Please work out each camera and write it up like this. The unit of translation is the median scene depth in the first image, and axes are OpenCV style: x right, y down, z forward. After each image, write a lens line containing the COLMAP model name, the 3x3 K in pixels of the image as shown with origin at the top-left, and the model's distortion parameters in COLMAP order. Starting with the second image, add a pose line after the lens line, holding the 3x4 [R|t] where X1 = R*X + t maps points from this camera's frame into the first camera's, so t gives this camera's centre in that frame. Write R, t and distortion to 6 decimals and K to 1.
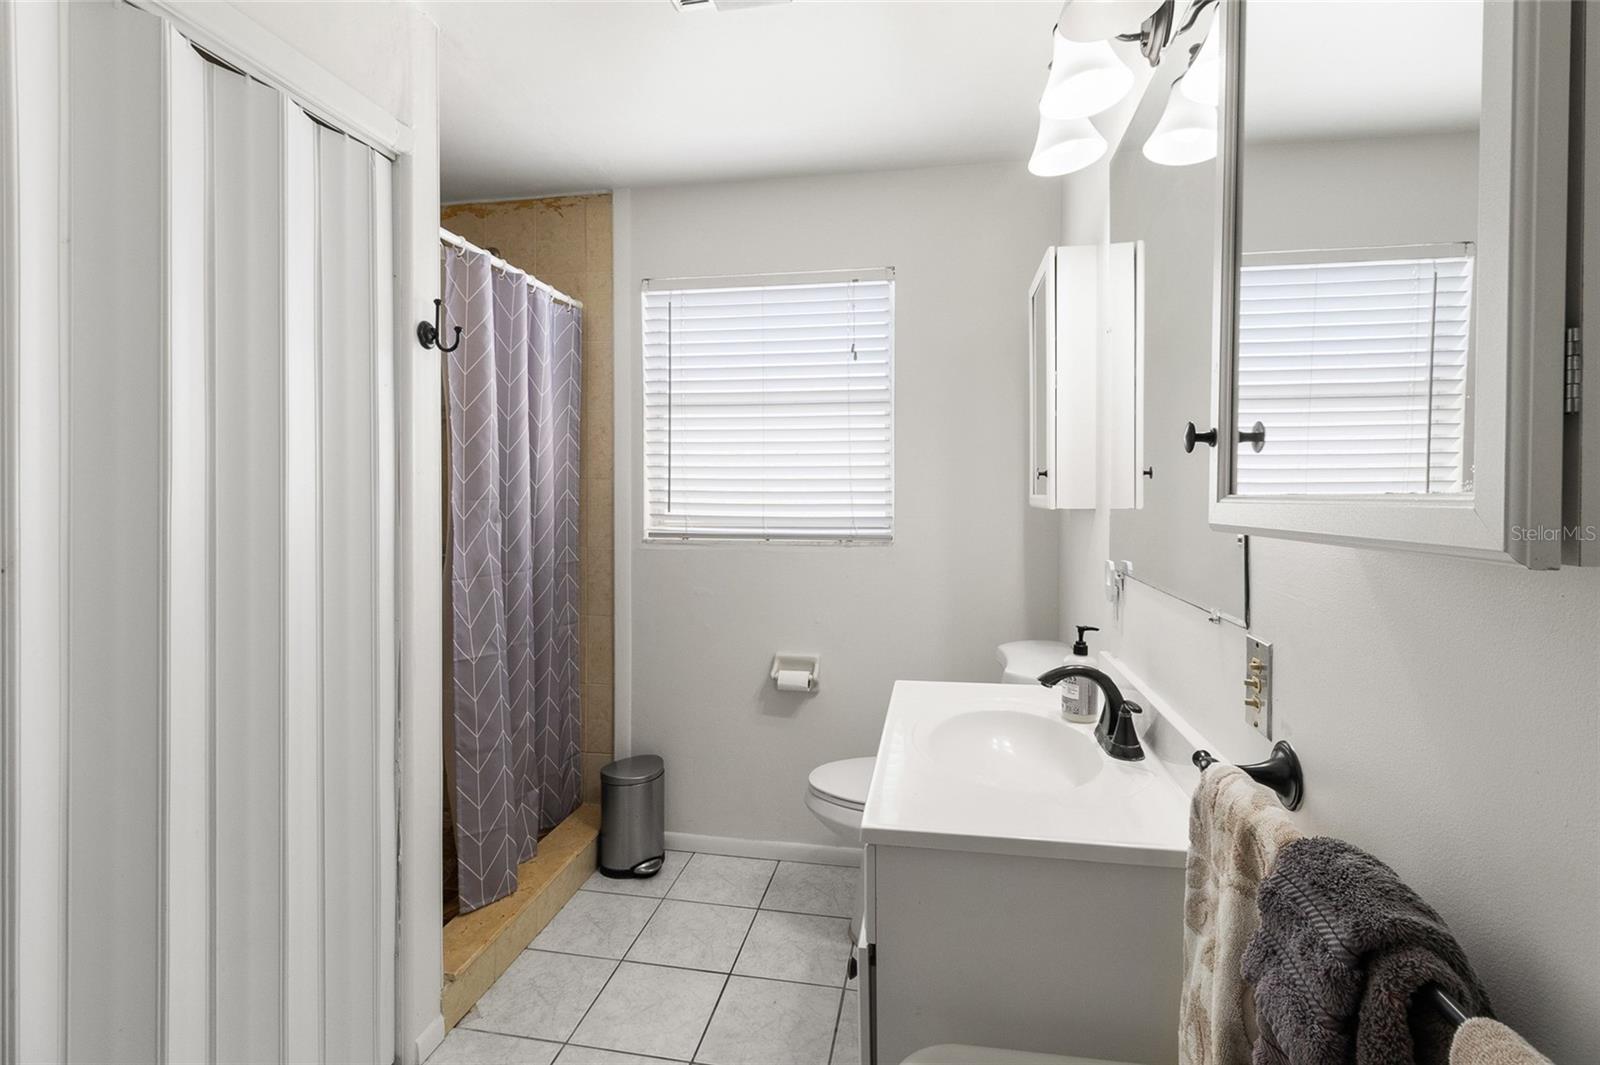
lens RADIAL K [[722.6, 0, 800.0], [0, 722.6, 502.1], [0, 0, 1]] dist [0.000385, 0.000081]
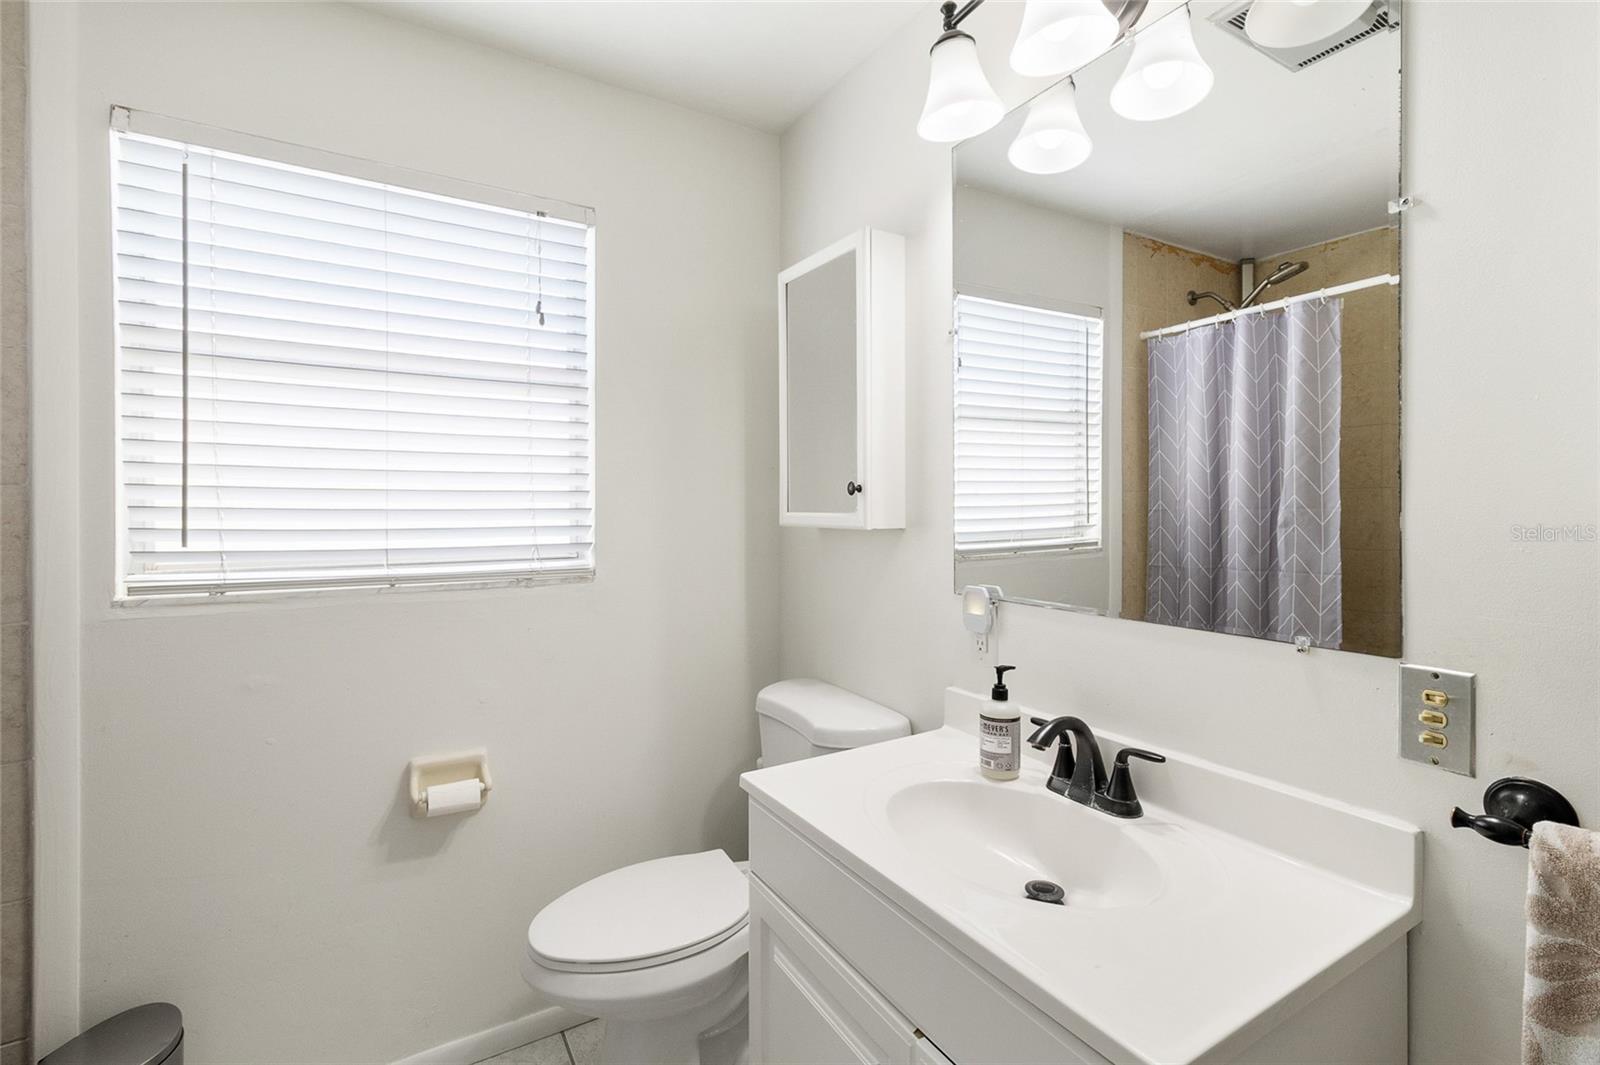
lens RADIAL K [[739.3, 0, 801.8], [0, 739.3, 507.1], [0, 0, 1]] dist [0.002501, 0.000441]
pose [[0.747242, -0.001547, 0.664550, -0.212580], [0.009172, 0.999926, -0.007985, -0.007956], [-0.664489, 0.012062, 0.747201, 0.280059]]
